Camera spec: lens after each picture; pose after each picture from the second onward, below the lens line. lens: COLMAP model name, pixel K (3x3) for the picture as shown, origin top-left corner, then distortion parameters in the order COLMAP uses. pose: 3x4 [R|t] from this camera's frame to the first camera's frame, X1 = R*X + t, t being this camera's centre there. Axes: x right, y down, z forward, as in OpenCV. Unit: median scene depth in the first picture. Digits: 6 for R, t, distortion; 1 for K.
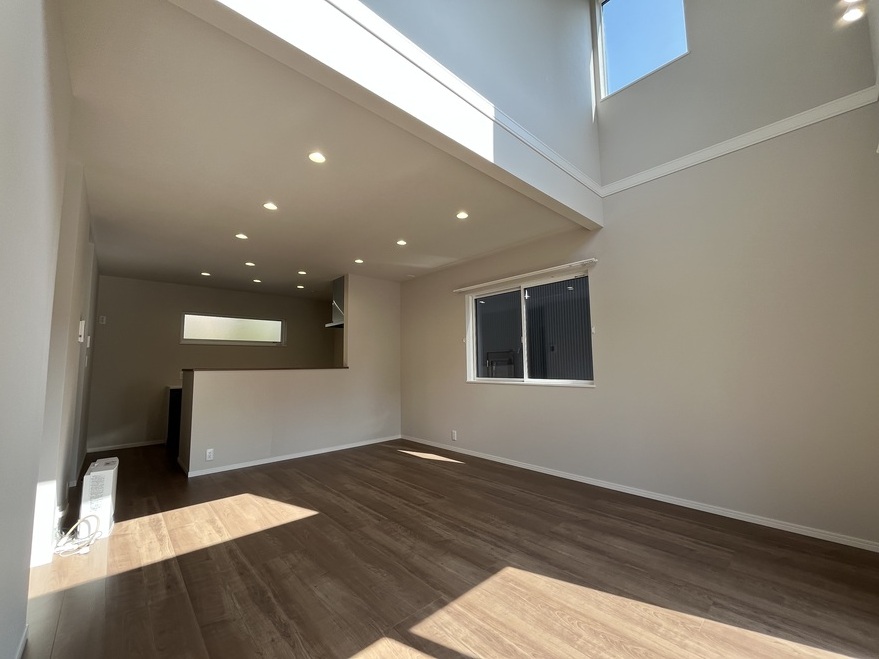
lens RADIAL K [[354.8, 0, 439.3], [0, 354.8, 332.8], [0, 0, 1]] dist [-0.000417, 0.000211]
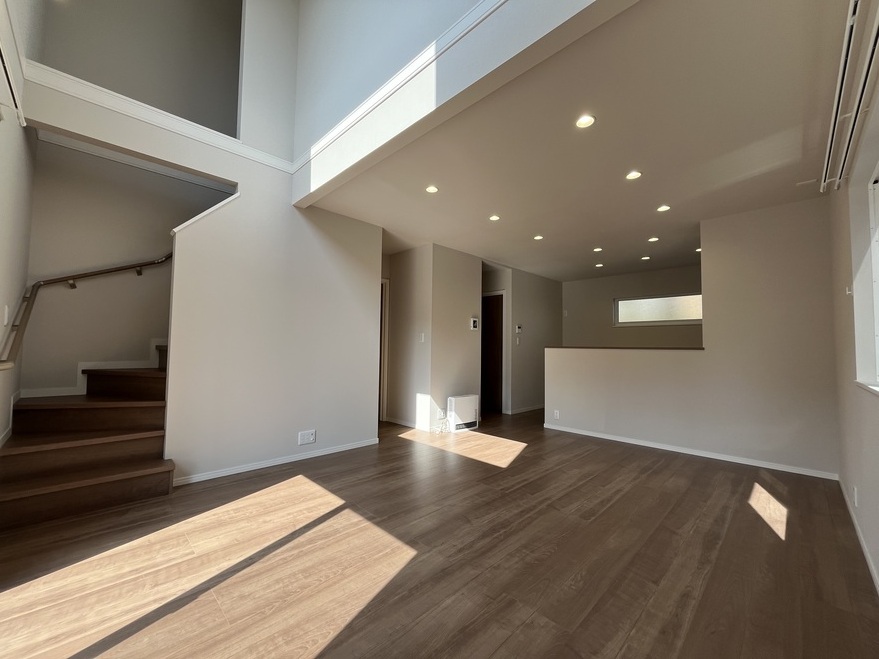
lens RADIAL K [[354.8, 0, 439.3], [0, 354.8, 332.8], [0, 0, 1]] dist [-0.000417, 0.000211]
pose [[0.038291, -0.032985, -0.998722, 0.881156], [0.078025, 0.996502, -0.029920, 0.087155], [0.996216, -0.076780, 0.040731, 0.813111]]
